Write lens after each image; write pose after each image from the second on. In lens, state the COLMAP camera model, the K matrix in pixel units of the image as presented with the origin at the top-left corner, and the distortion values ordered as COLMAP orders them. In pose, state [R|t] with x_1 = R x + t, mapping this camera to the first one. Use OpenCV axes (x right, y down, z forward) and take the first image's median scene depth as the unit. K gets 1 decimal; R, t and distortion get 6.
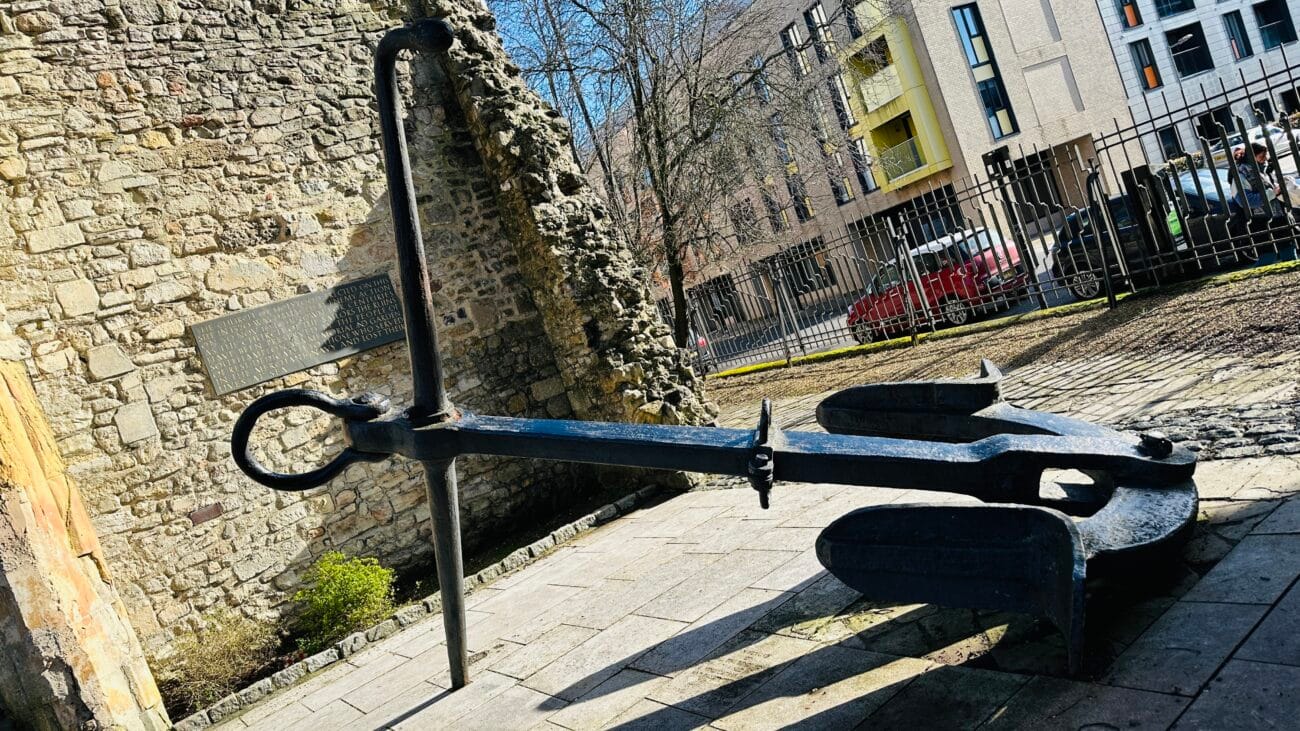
lens RADIAL K [[896.8, 0, 654.3], [0, 896.8, 369.5], [0, 0, 1]] dist [0.102422, -0.152367]
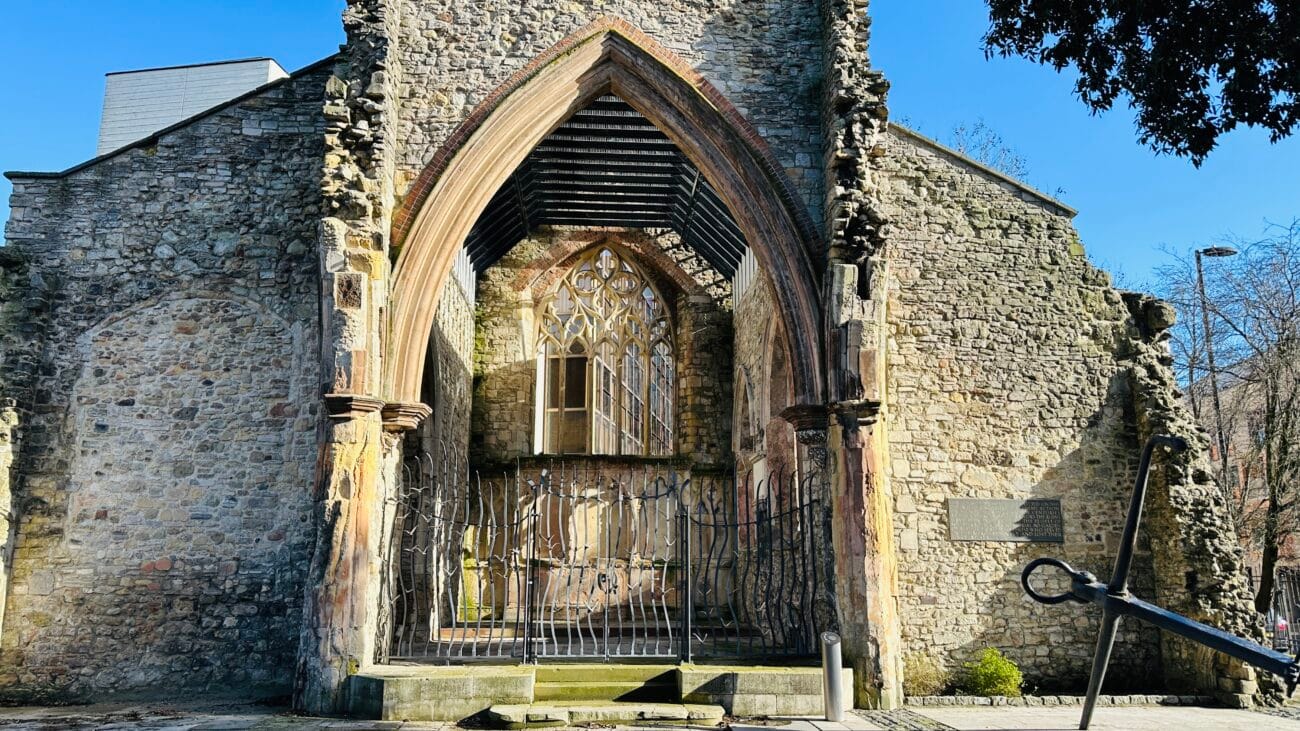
lens RADIAL K [[896.8, 0, 654.3], [0, 896.8, 369.5], [0, 0, 1]] dist [0.102422, -0.152367]
pose [[0.801125, 0.226223, -0.554095, -0.025569], [-0.325768, 0.941473, -0.086623, 0.053147], [0.502070, 0.249902, 0.827934, -0.800220]]
